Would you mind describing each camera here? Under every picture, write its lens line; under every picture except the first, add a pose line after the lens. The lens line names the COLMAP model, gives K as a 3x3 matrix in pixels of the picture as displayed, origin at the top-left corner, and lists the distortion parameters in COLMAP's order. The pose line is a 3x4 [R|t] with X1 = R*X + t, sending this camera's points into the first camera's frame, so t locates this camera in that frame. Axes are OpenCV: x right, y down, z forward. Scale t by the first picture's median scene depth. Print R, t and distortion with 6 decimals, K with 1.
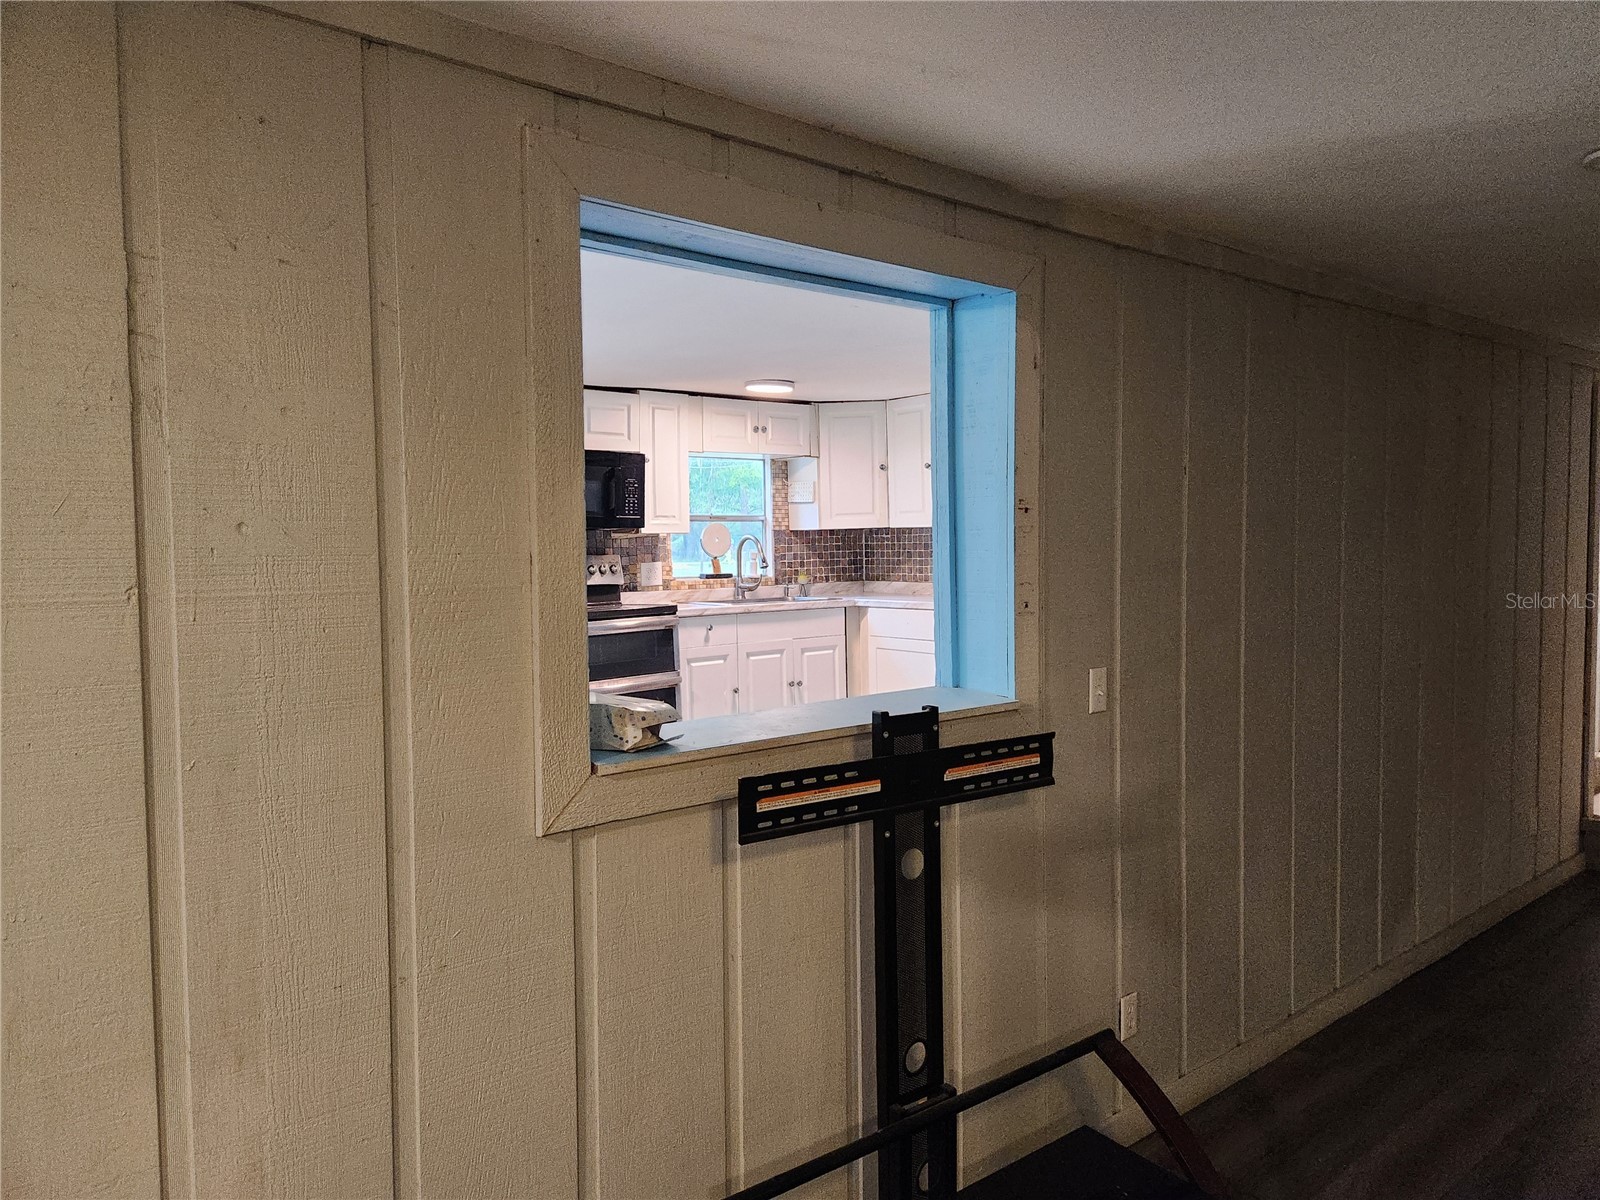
lens RADIAL K [[1071.2, 0, 803.2], [0, 1071.2, 602.5], [0, 0, 1]] dist [0.067153, -0.066729]
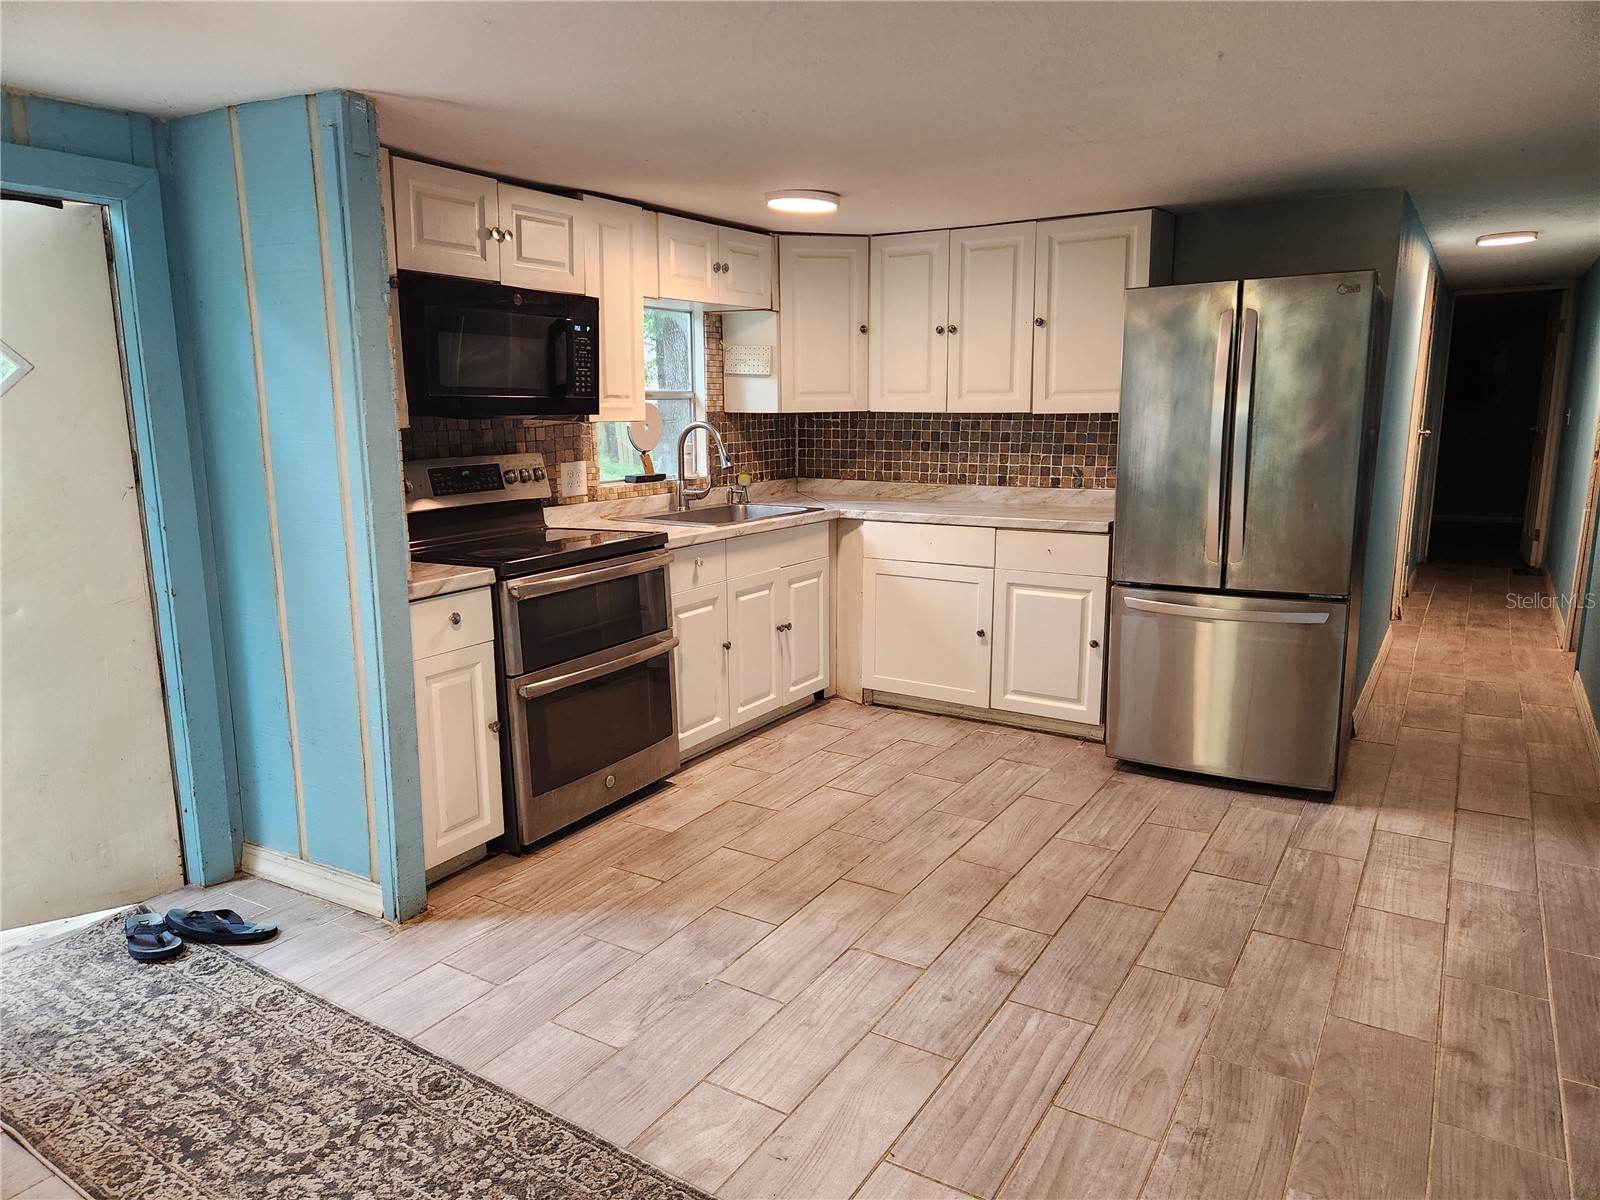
lens RADIAL K [[1071.2, 0, 796.2], [0, 1071.2, 599.3], [0, 0, 1]] dist [0.067153, -0.066729]
pose [[0.945127, -0.048366, 0.323103, -0.222337], [0.007834, 0.992051, 0.125589, -0.033881], [-0.326609, -0.116166, 0.937993, 0.291099]]
